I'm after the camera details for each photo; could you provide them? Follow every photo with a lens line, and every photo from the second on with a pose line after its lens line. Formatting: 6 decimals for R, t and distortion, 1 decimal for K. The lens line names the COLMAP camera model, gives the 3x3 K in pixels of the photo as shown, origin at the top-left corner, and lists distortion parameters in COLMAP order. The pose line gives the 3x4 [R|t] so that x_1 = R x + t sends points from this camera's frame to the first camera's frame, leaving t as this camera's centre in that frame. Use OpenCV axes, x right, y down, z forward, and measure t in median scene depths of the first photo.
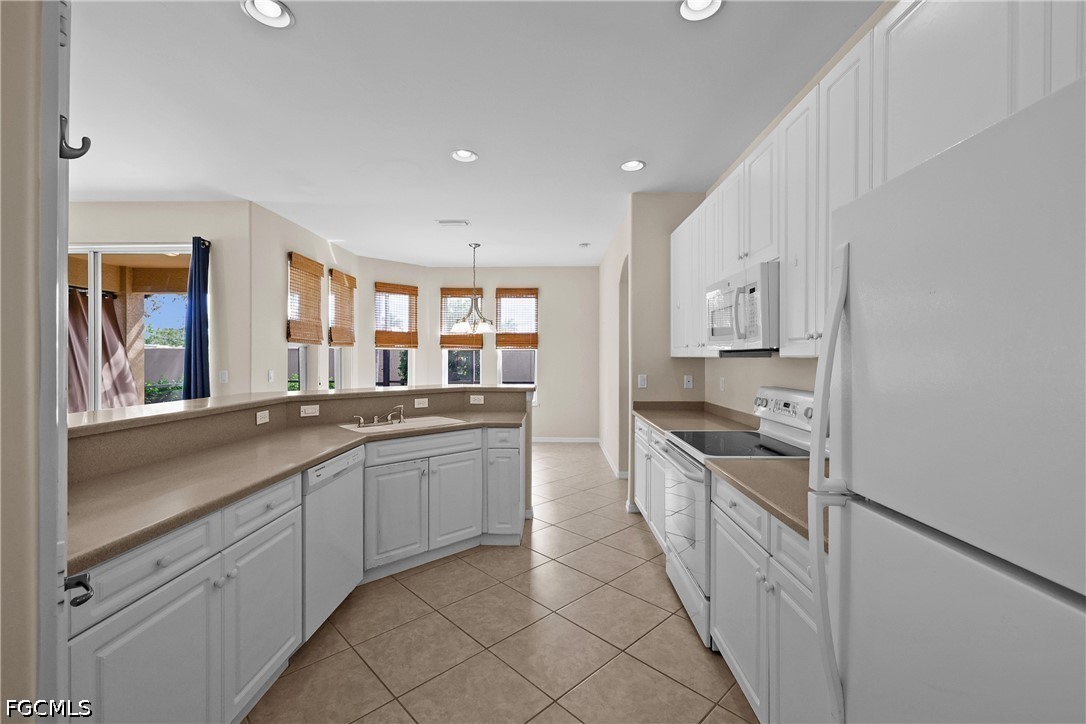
lens RADIAL K [[459.8, 0, 544.1], [0, 459.8, 356.1], [0, 0, 1]] dist [-0.000115, -0.000050]
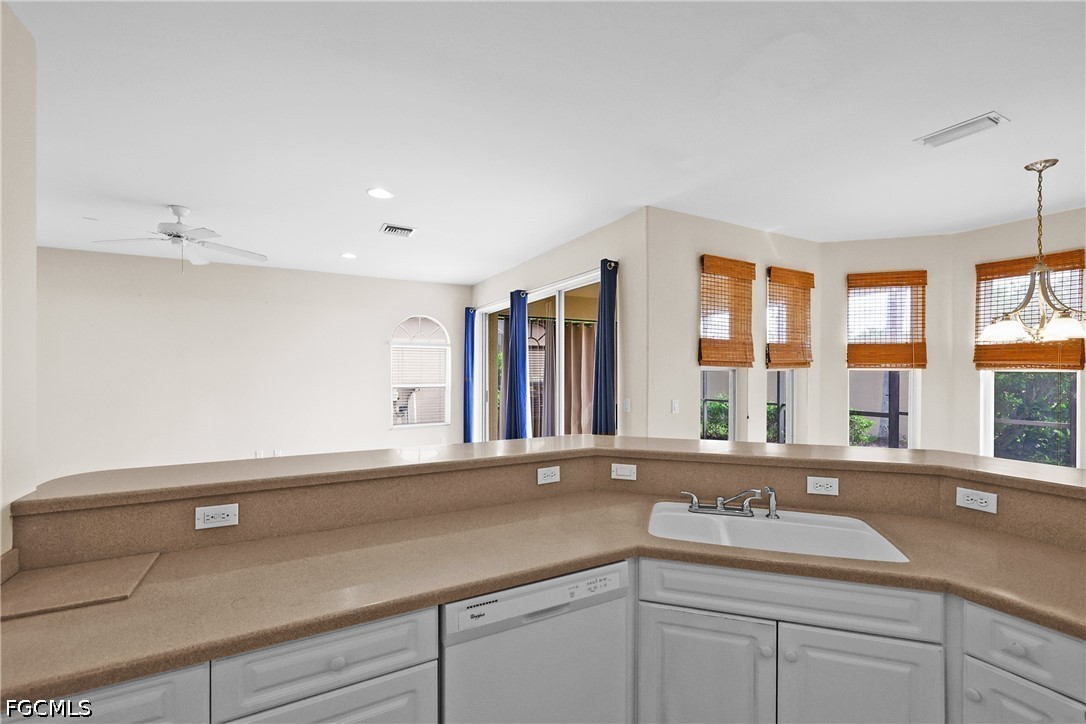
lens RADIAL K [[464.9, 0, 544.7], [0, 464.9, 369.6], [0, 0, 1]] dist [0.001586, 0.000257]
pose [[0.496568, -0.001653, -0.867996, 0.022151], [0.000634, 0.999999, -0.001542, -0.018073], [0.867998, 0.000215, 0.496568, 0.282002]]
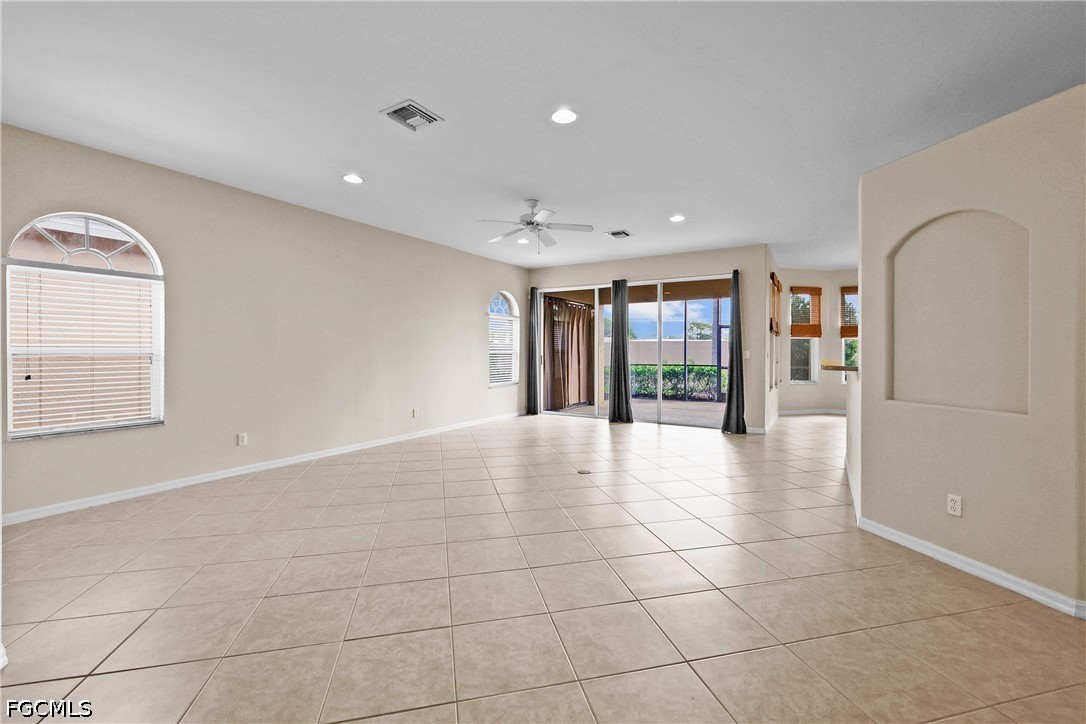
lens RADIAL K [[459.8, 0, 544.1], [0, 459.8, 356.1], [0, 0, 1]] dist [-0.000115, -0.000050]
pose [[0.861770, 0.003605, -0.507287, -0.353604], [0.002131, 0.999940, 0.010727, 0.022515], [0.507295, -0.010325, 0.861711, -0.542206]]
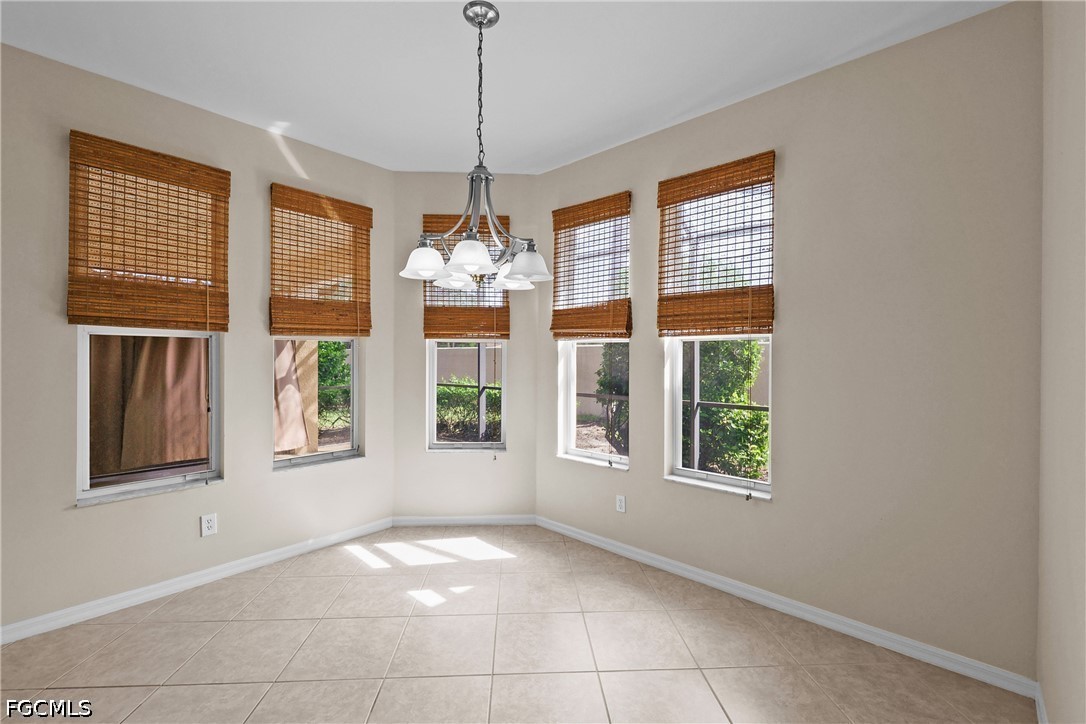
lens RADIAL K [[459.8, 0, 544.1], [0, 459.8, 356.1], [0, 0, 1]] dist [-0.000115, -0.000050]
pose [[0.752618, -0.000975, -0.658457, 0.101637], [-0.000138, 0.999999, -0.001638, 0.003075], [0.658458, 0.001323, 0.752617, 0.790557]]
